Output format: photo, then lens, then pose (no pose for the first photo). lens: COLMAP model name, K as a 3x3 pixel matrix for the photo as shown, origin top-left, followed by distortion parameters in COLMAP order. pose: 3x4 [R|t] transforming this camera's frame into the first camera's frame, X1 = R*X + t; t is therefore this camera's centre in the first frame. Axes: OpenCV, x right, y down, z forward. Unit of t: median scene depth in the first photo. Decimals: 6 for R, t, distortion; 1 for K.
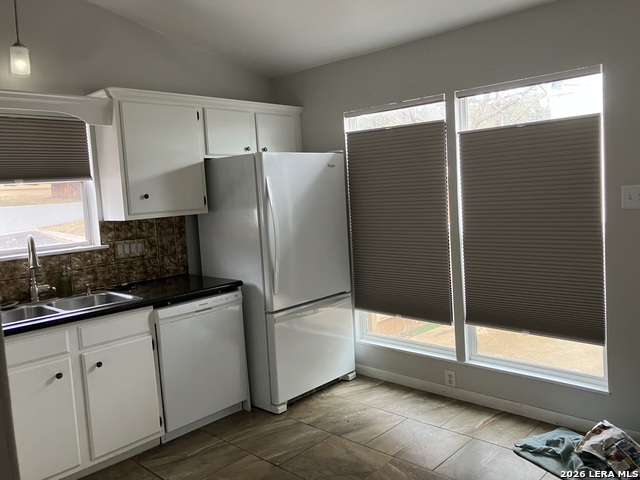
lens RADIAL K [[530.2, 0, 327.9], [0, 530.2, 239.1], [0, 0, 1]] dist [0.049964, -0.005205]
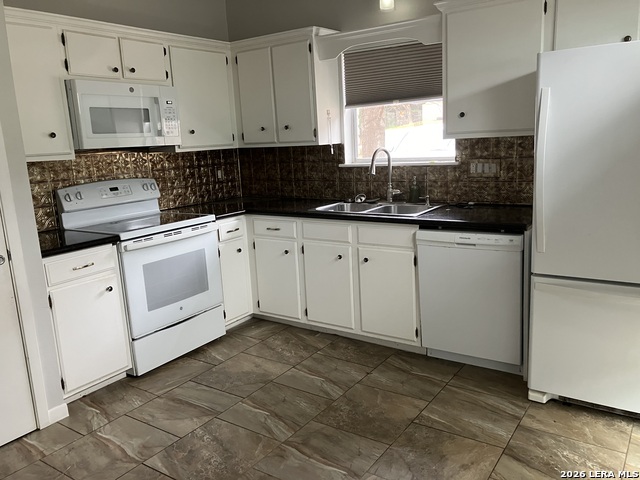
lens RADIAL K [[530.2, 0, 327.9], [0, 530.2, 239.1], [0, 0, 1]] dist [0.049964, -0.005205]
pose [[0.168759, 0.244270, -0.954910, 0.575107], [-0.053382, 0.969648, 0.238606, -0.078019], [0.984211, 0.010709, 0.176676, 0.584255]]
